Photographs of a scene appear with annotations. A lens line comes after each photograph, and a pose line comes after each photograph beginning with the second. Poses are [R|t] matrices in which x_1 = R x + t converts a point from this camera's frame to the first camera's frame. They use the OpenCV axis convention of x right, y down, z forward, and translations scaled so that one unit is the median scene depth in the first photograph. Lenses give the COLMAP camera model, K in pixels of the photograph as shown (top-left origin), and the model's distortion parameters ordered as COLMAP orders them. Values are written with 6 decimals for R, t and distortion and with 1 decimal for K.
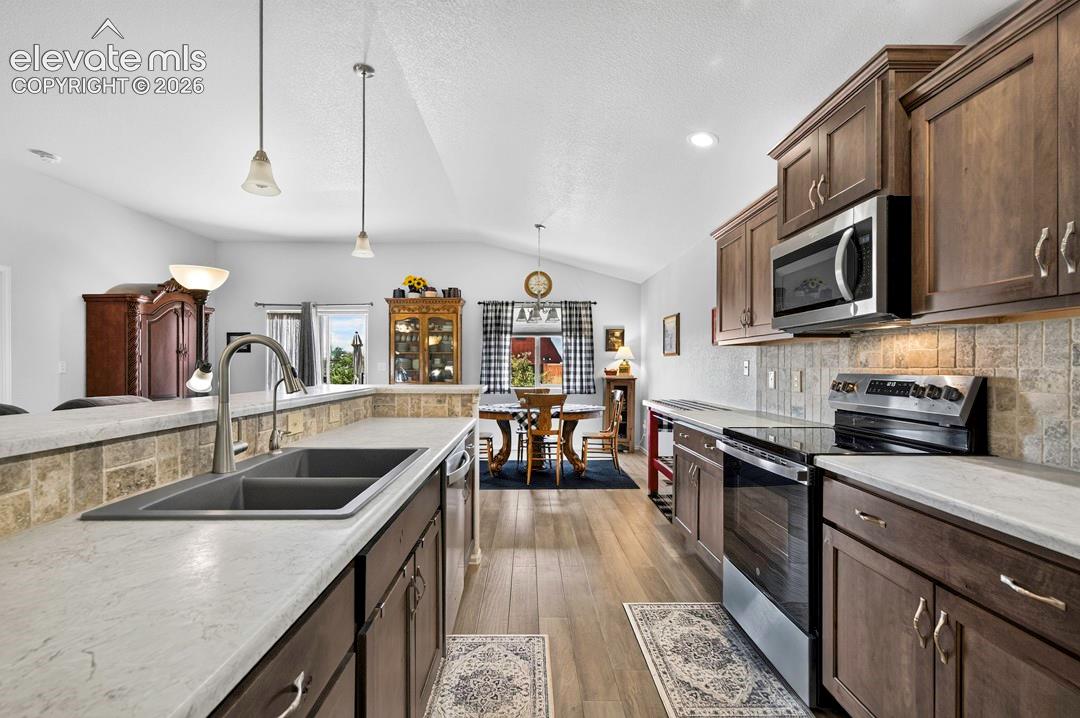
lens RADIAL K [[497.6, 0, 525.4], [0, 497.6, 365.9], [0, 0, 1]] dist [-0.001631, 0.022970]
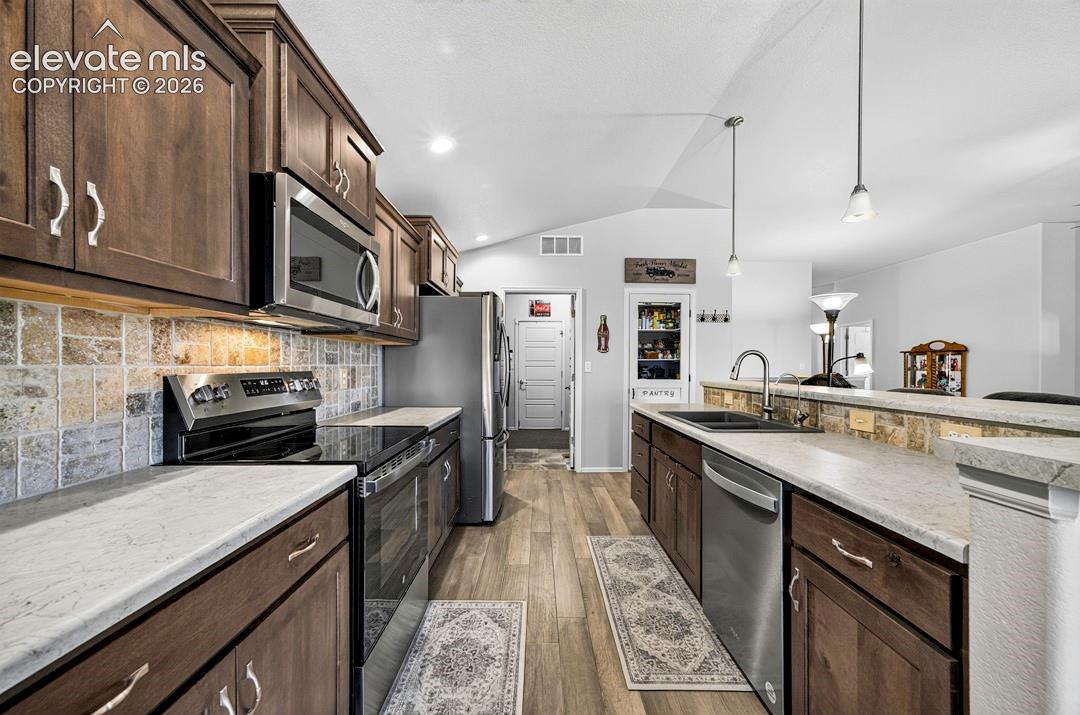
lens RADIAL K [[399.4, 0, 536.5], [0, 399.4, 366.5], [0, 0, 1]] dist [0.000308, 0.000404]
pose [[-0.999984, -0.004440, -0.003470, 0.065818], [-0.004452, 0.999984, 0.003379, 0.000380], [0.003455, 0.003395, -0.999988, 0.537606]]
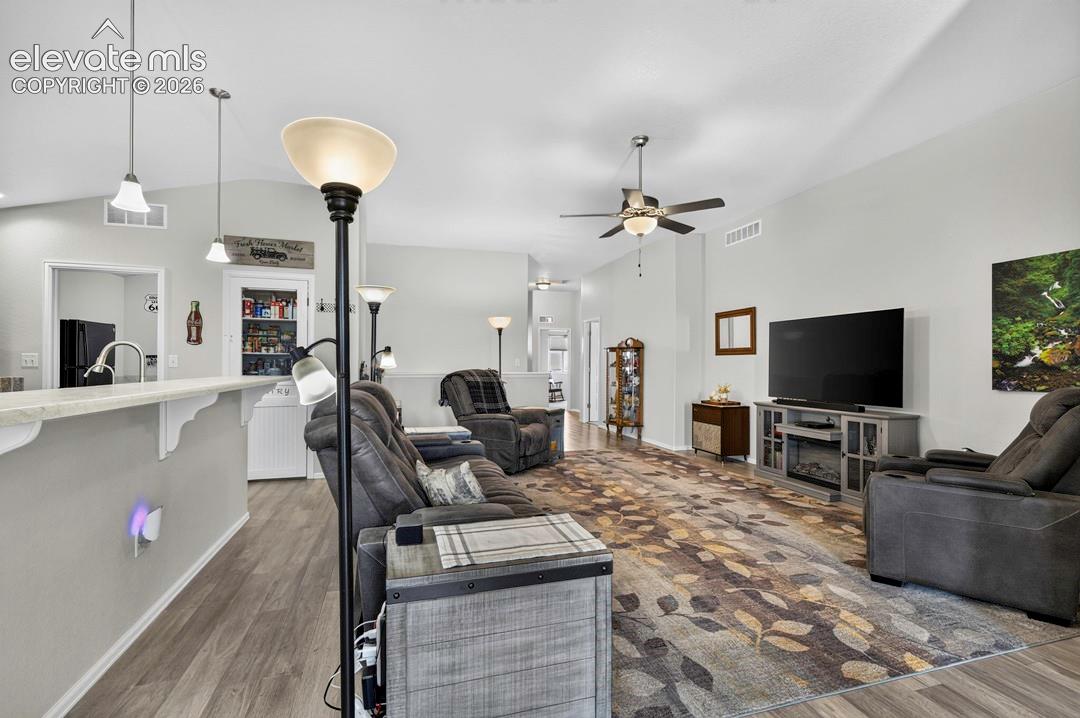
lens RADIAL K [[488.0, 0, 538.5], [0, 488.0, 361.9], [0, 0, 1]] dist [-0.001637, 0.000493]
pose [[-0.957982, -0.006235, -0.286761, -0.312507], [-0.005016, 0.999975, -0.004986, 0.004269], [0.286784, -0.003339, -0.957989, 0.667138]]
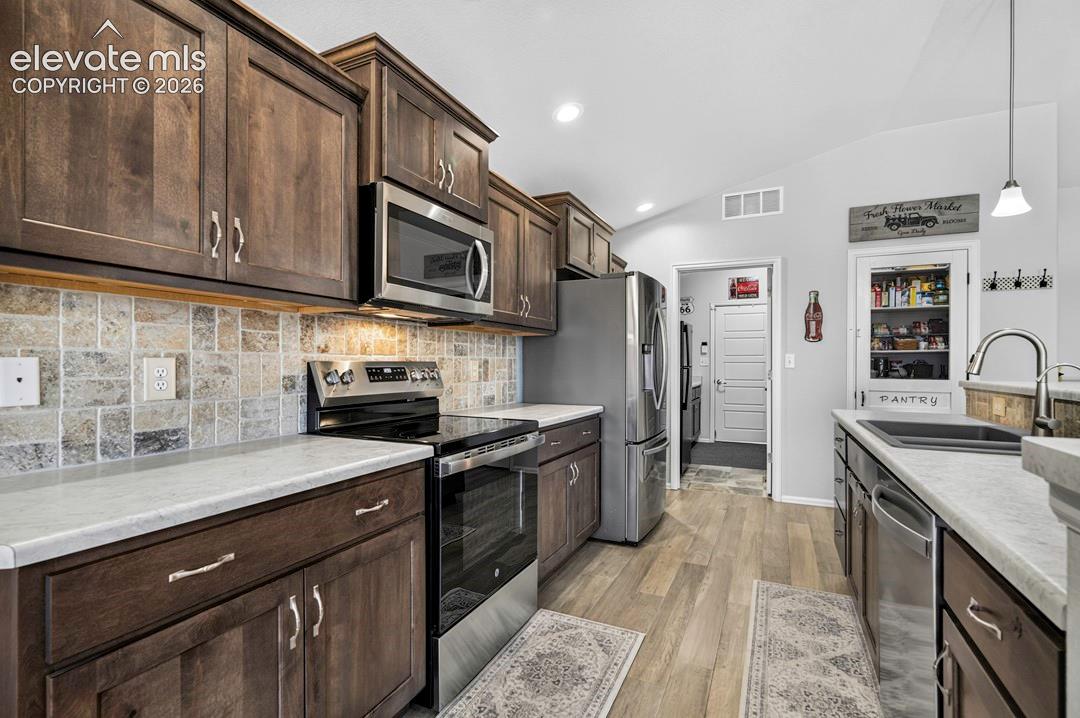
lens RADIAL K [[488.0, 0, 538.5], [0, 488.0, 361.9], [0, 0, 1]] dist [-0.001637, 0.000493]
pose [[-0.903649, -0.002169, 0.428269, 0.001797], [-0.003699, 0.999989, -0.002740, 0.006254], [-0.428258, -0.004060, -0.903647, 0.546502]]
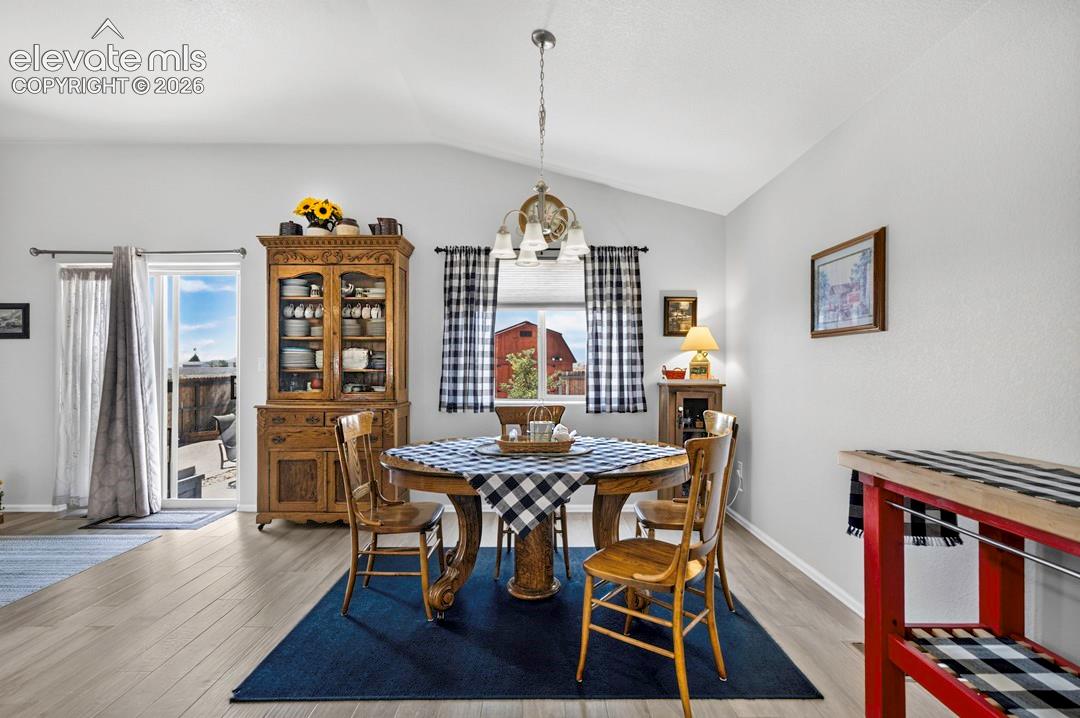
lens RADIAL K [[515.7, 0, 535.3], [0, 515.7, 368.6], [0, 0, 1]] dist [-0.002462, 0.000068]
pose [[0.999992, -0.000587, 0.003943, 0.014756], [0.000594, 0.999998, -0.001869, 0.008278], [-0.003942, 0.001871, 0.999990, 0.433430]]
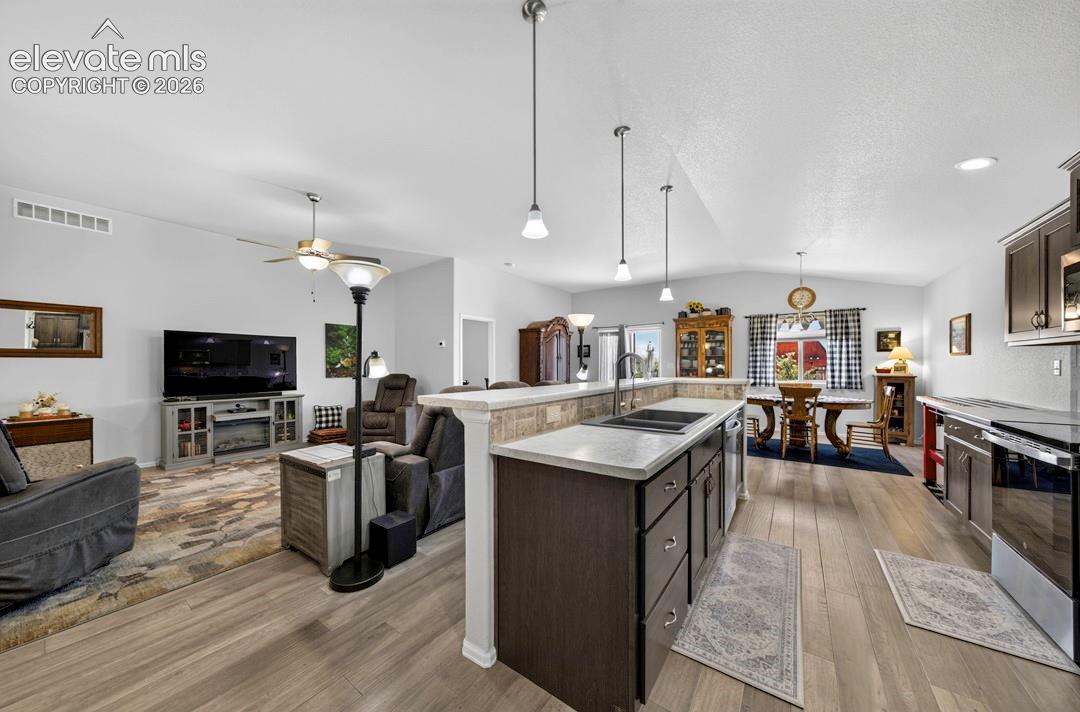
lens RADIAL K [[359.3, 0, 538.2], [0, 359.3, 366.2], [0, 0, 1]] dist [-0.000741, -0.000050]
pose [[0.815684, 0.001307, -0.578496, 0.008074], [0.002257, 0.999983, 0.005442, -0.002837], [0.578493, -0.005745, 0.815667, -0.099635]]
